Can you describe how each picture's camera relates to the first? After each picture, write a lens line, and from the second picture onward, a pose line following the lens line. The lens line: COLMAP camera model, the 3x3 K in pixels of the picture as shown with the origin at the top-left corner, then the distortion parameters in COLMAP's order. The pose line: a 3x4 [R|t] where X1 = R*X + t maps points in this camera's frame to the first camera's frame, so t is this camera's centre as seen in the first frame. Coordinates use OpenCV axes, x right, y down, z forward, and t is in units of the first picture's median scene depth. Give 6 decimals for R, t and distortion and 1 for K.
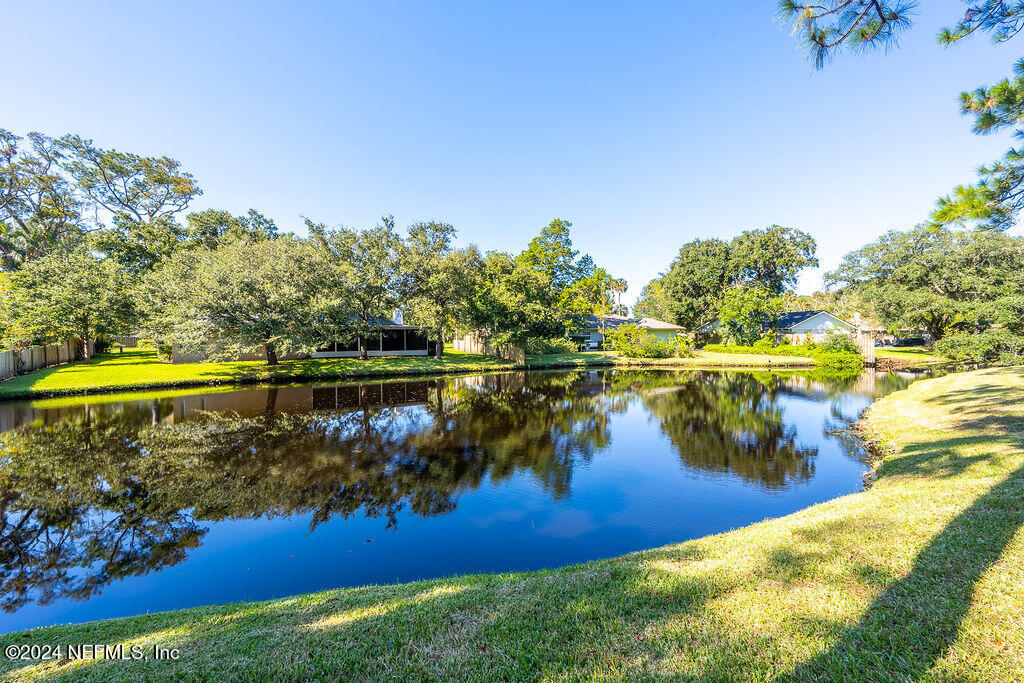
lens RADIAL K [[399.0, 0, 512.0], [0, 399.0, 341.5], [0, 0, 1]] dist [0.000414, -0.000370]
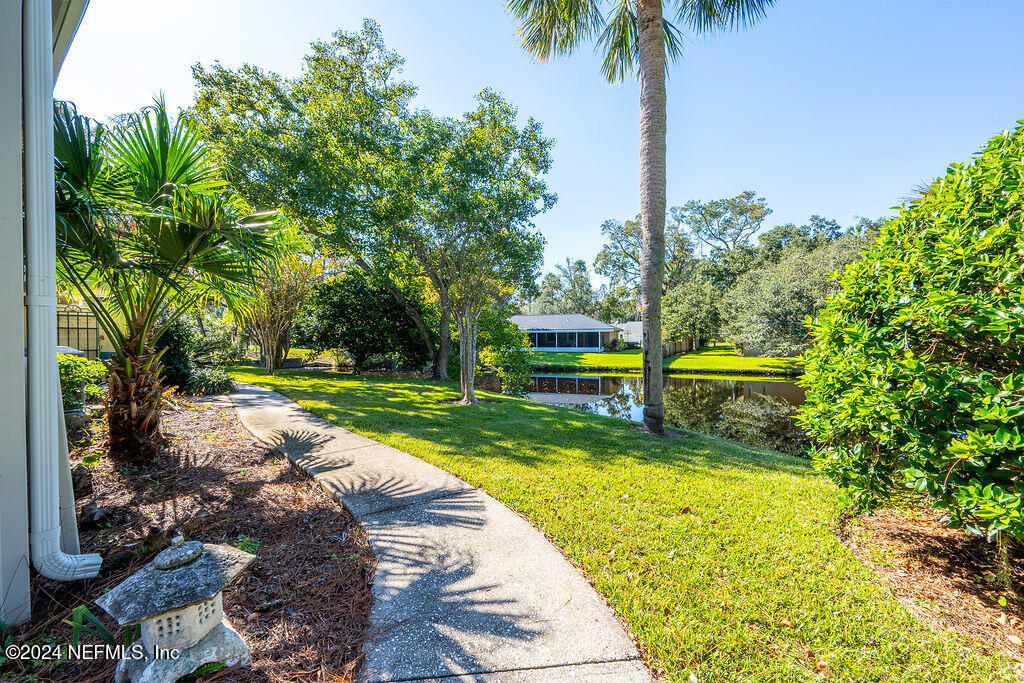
lens RADIAL K [[399.0, 0, 512.0], [0, 399.0, 341.5], [0, 0, 1]] dist [0.000414, -0.000370]
pose [[0.314072, 0.018187, -0.949225, 0.166019], [-0.008822, 0.999829, 0.016238, -0.008789], [0.949358, 0.003274, 0.314179, -0.145060]]
